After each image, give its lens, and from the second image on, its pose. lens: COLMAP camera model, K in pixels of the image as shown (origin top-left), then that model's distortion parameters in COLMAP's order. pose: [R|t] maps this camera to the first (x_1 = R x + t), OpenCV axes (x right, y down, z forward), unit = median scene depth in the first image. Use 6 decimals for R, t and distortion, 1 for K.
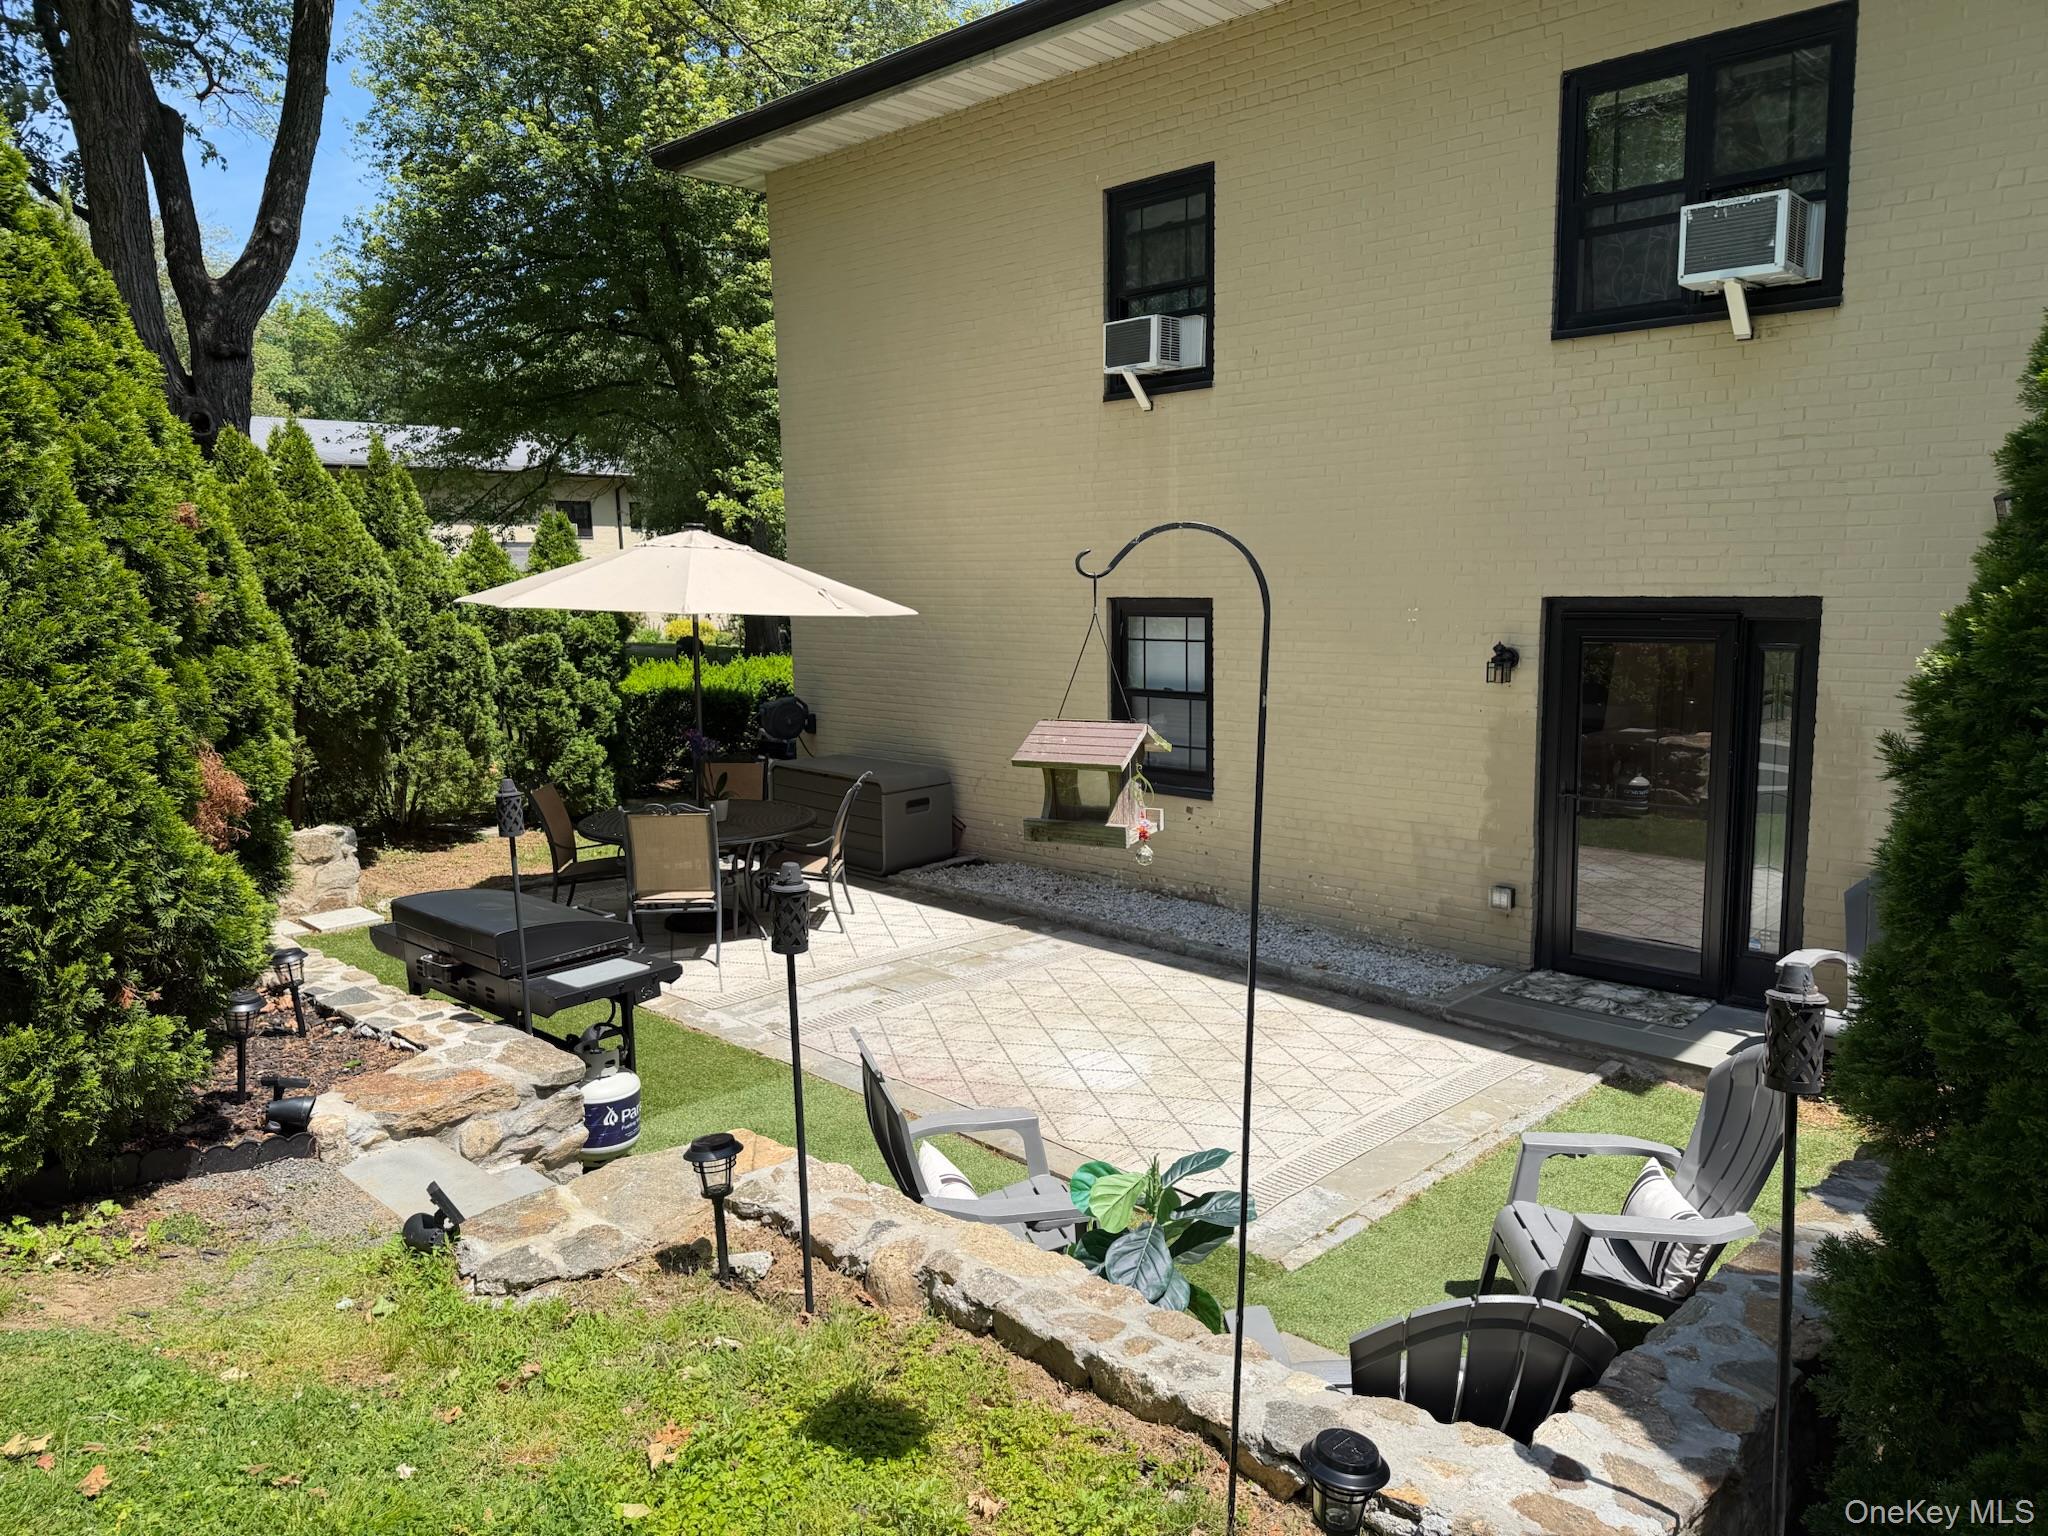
lens RADIAL K [[1430.4, 0, 1040.8], [0, 1430.4, 769.7], [0, 0, 1]] dist [0.142338, -0.253141]
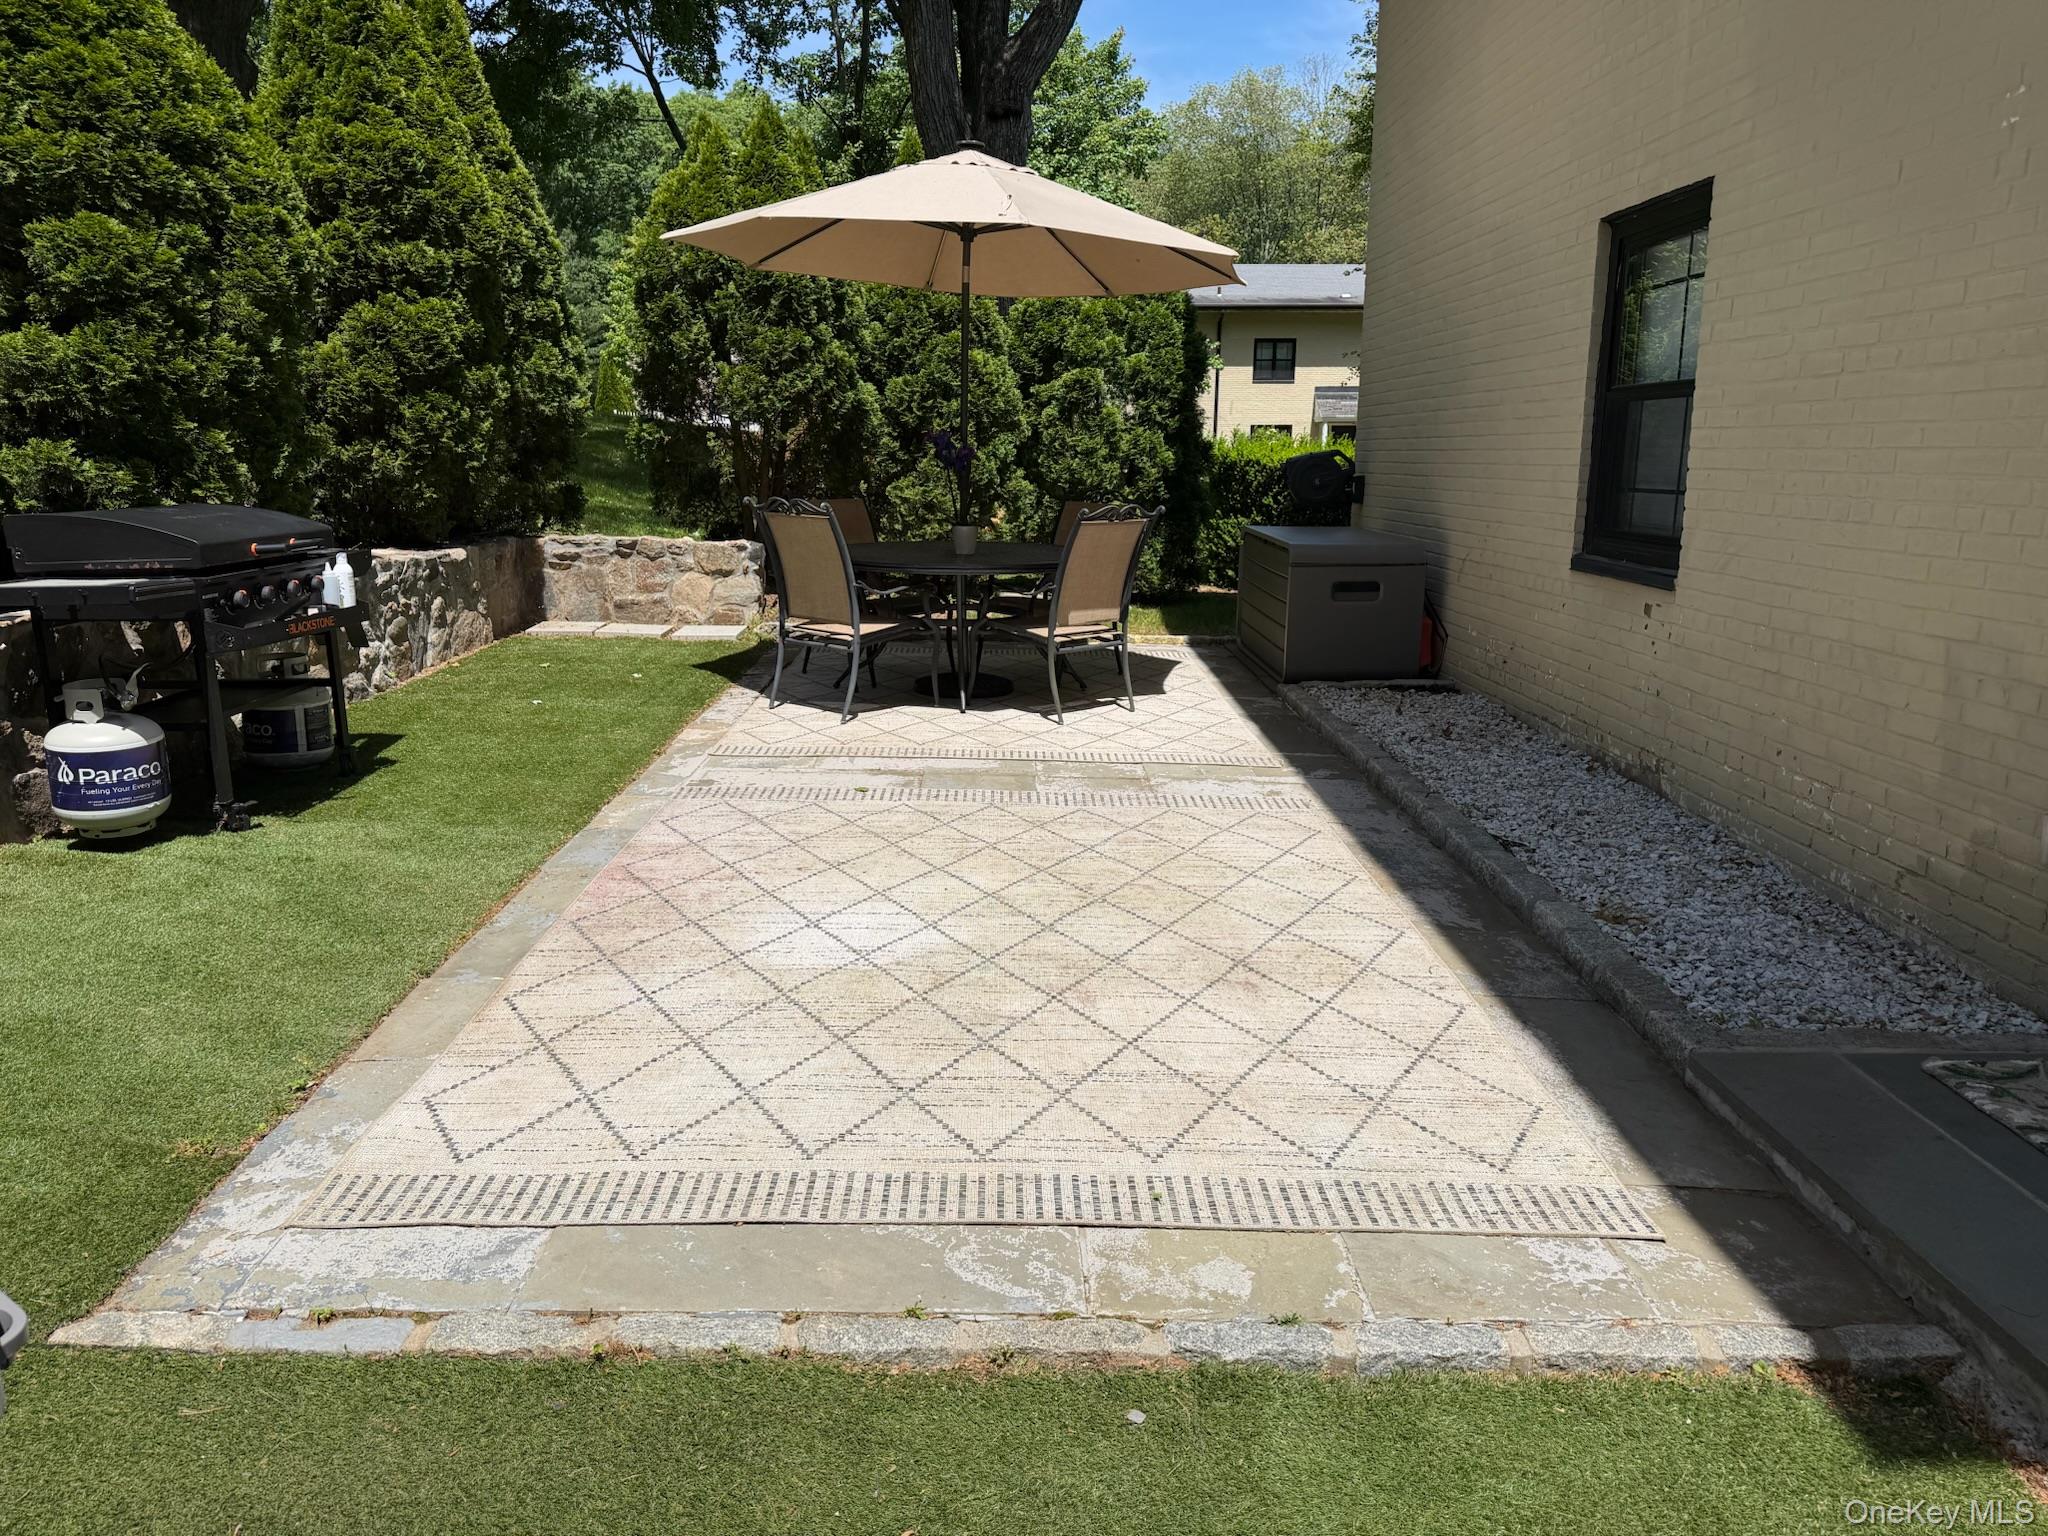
lens RADIAL K [[1440.7, 0, 1022.9], [0, 1440.7, 764.3], [0, 0, 1]] dist [0.071063, -0.084244]
pose [[0.697361, 0.170126, -0.696236, 0.383809], [-0.118958, 0.985420, 0.121639, 0.054291], [0.706779, -0.002003, 0.707431, 0.535876]]
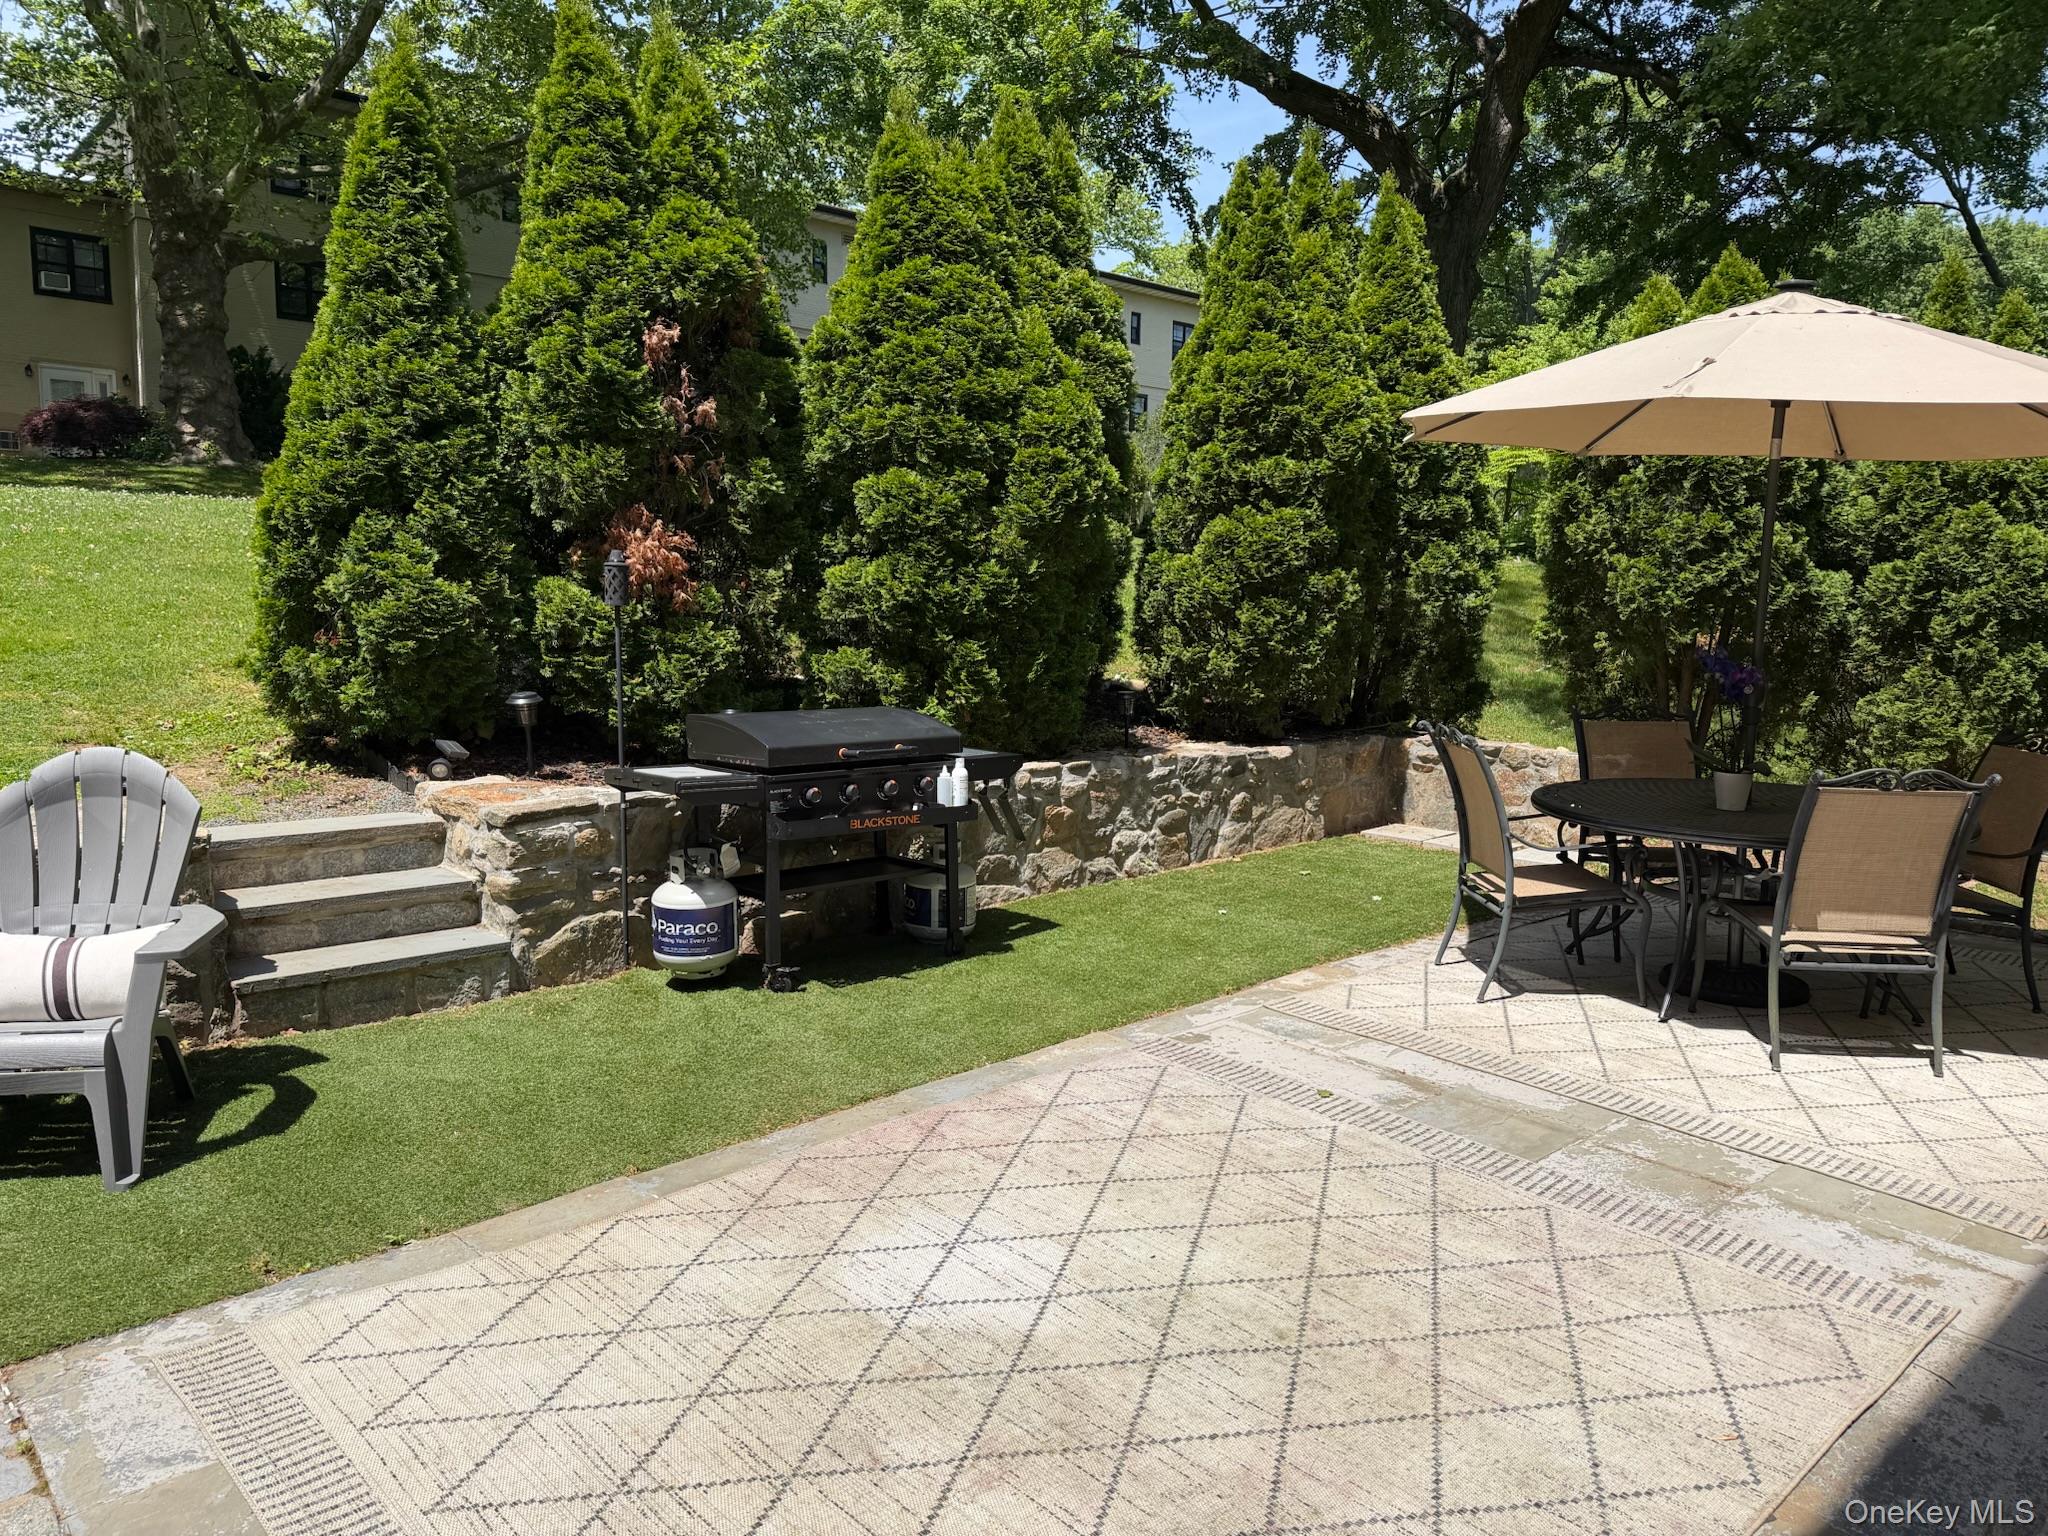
lens RADIAL K [[1417.8, 0, 1017.1], [0, 1417.8, 781.3], [0, 0, 1]] dist [0.059504, -0.080097]
pose [[-0.079892, 0.138380, -0.987152, 0.391515], [-0.155712, 0.976427, 0.149479, -0.017325], [0.984566, 0.165653, -0.056461, 0.836379]]
